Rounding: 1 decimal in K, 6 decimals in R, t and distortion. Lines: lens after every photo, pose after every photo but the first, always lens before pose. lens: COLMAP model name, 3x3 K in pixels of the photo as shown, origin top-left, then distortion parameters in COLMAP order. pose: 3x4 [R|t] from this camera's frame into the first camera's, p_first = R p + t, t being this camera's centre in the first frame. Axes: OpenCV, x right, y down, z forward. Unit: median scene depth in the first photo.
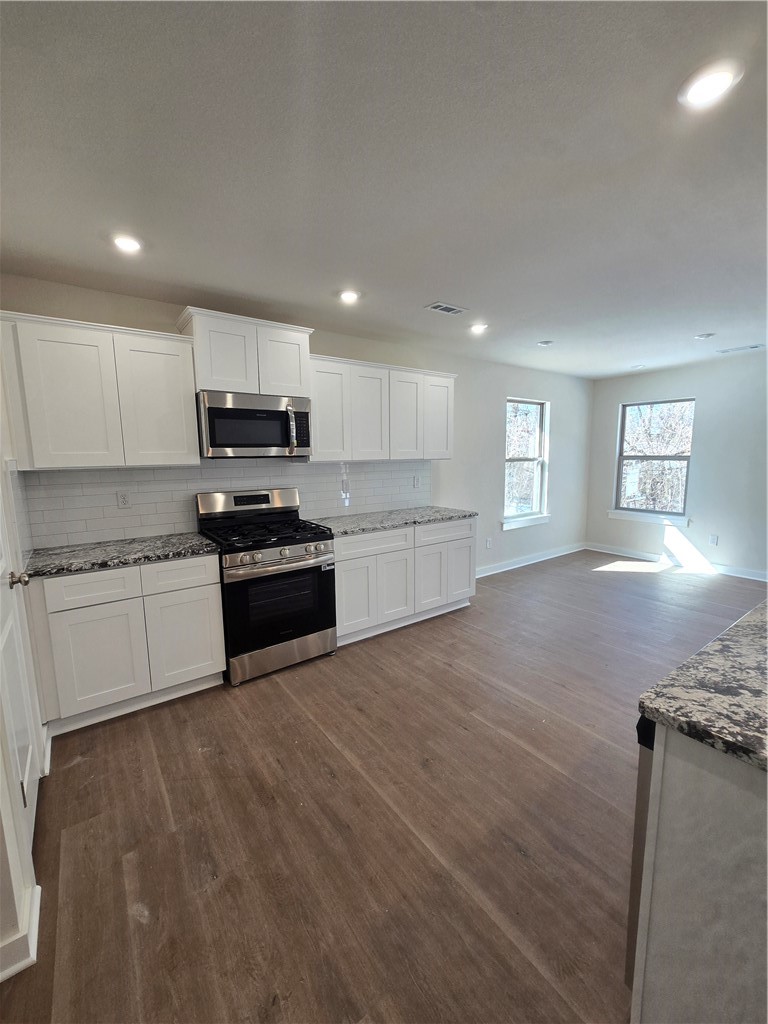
lens RADIAL K [[417.3, 0, 385.5], [0, 417.3, 510.7], [0, 0, 1]] dist [-0.003292, -0.000390]
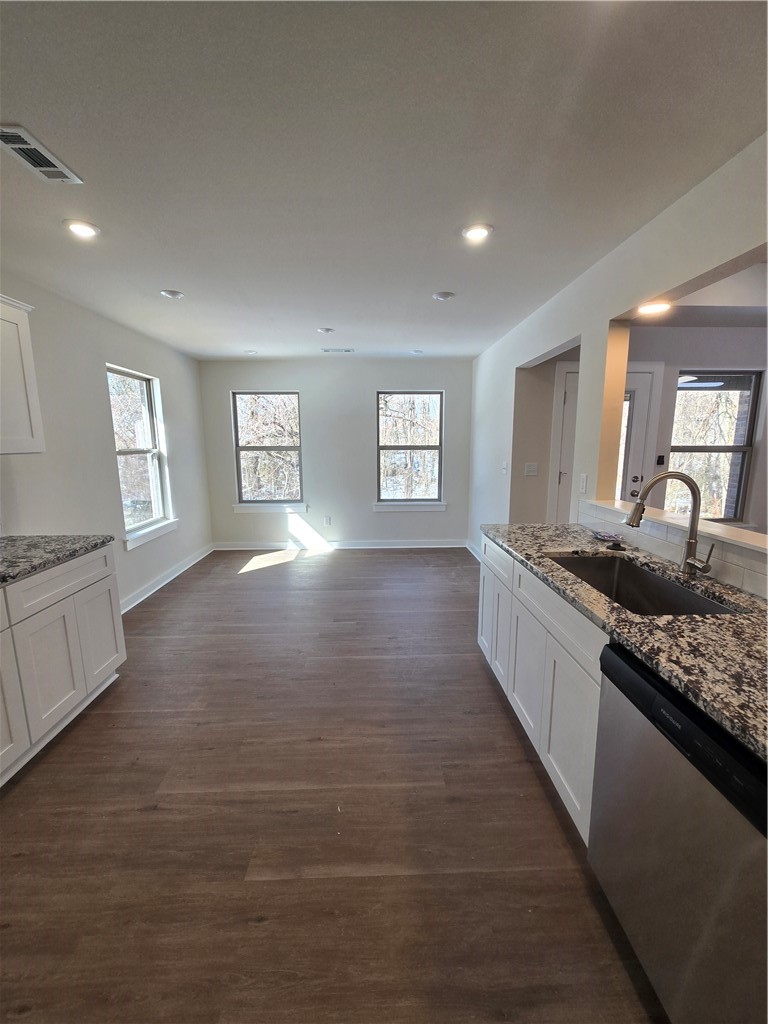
lens RADIAL K [[417.3, 0, 379.9], [0, 417.3, 513.7], [0, 0, 1]] dist [-0.003292, -0.000390]
pose [[0.568689, -0.133249, 0.811688, -0.061784], [0.110620, 0.990217, 0.085054, -0.037788], [-0.815081, 0.041420, 0.577865, 0.293885]]
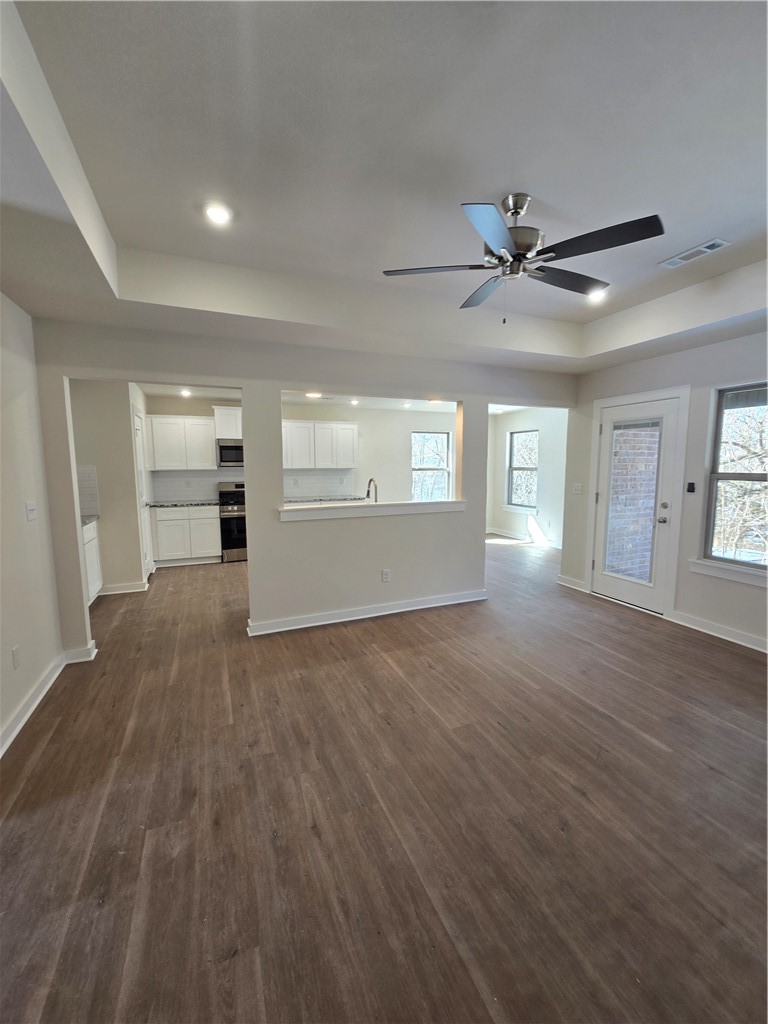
lens RADIAL K [[417.3, 0, 385.9], [0, 417.3, 509.5], [0, 0, 1]] dist [-0.003292, -0.000390]
pose [[0.975135, 0.032385, -0.219233, 0.705764], [-0.038003, 0.999047, -0.021454, 0.091989], [0.218329, 0.029252, 0.975437, -0.758948]]
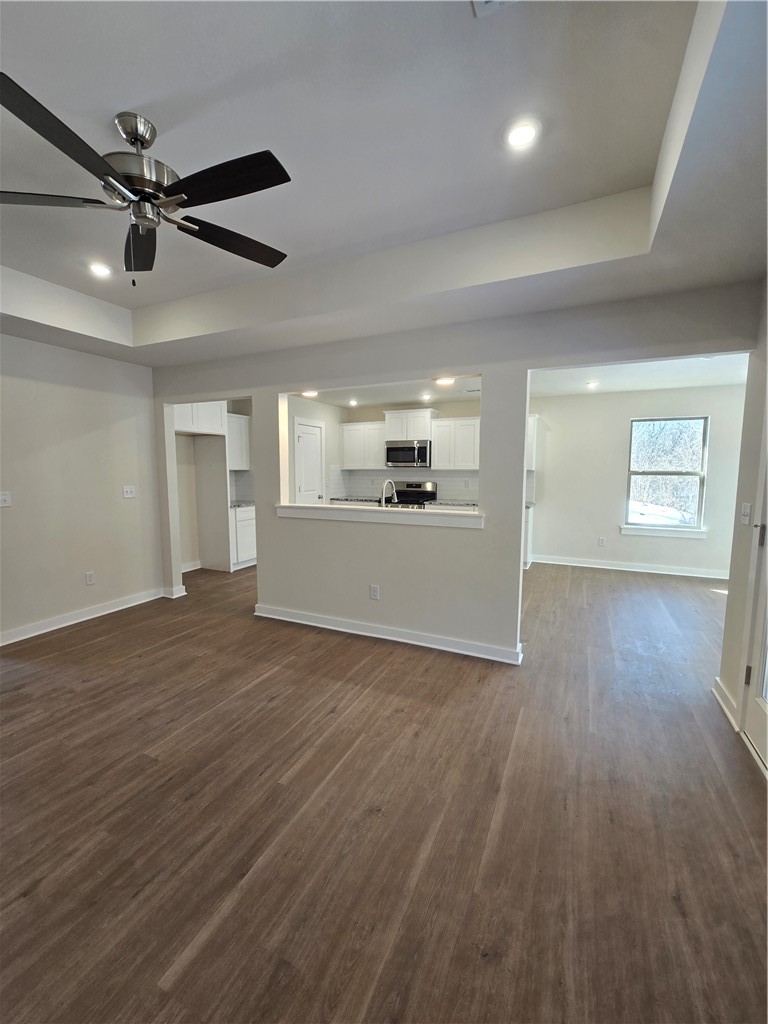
lens RADIAL K [[417.3, 0, 386.2], [0, 417.3, 508.9], [0, 0, 1]] dist [-0.003292, -0.000390]
pose [[0.486891, 0.099929, -0.867728, 1.255424], [-0.125648, 0.991115, 0.043636, 0.014609], [0.864378, 0.087783, 0.495120, -0.180202]]
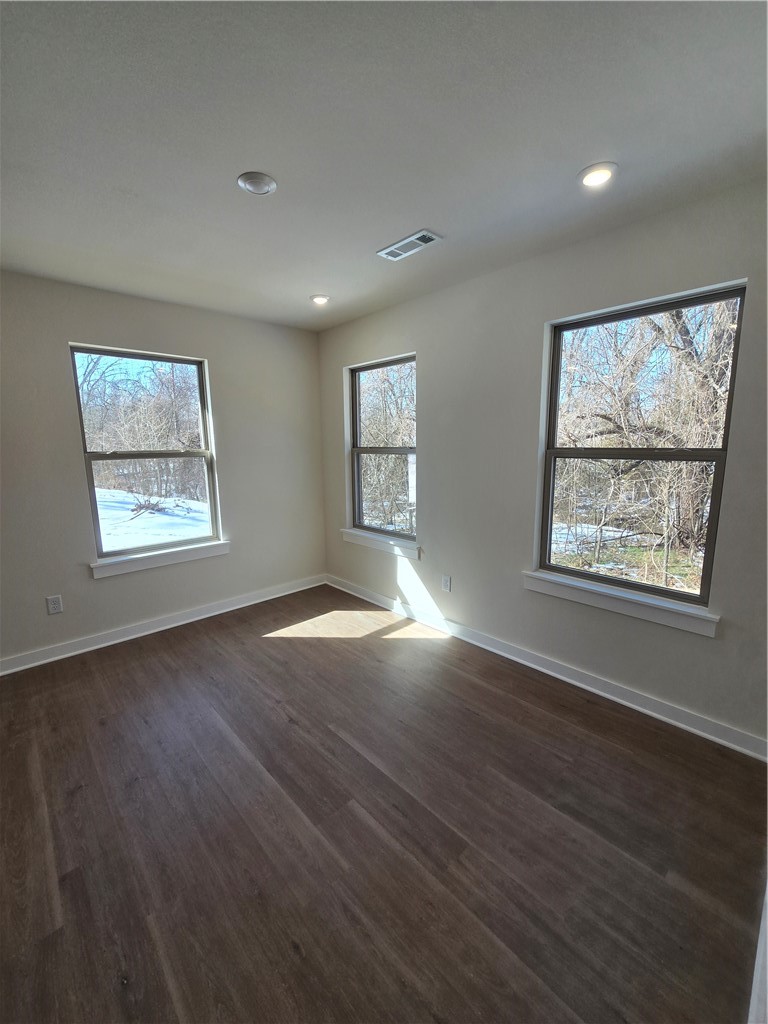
lens RADIAL K [[417.3, 0, 383.1], [0, 417.3, 513.9], [0, 0, 1]] dist [-0.003292, -0.000390]
pose [[0.992488, -0.020178, 0.120670, 0.799461], [0.016099, 0.999269, 0.034686, -0.073423], [-0.121281, -0.032483, 0.992087, 0.502972]]
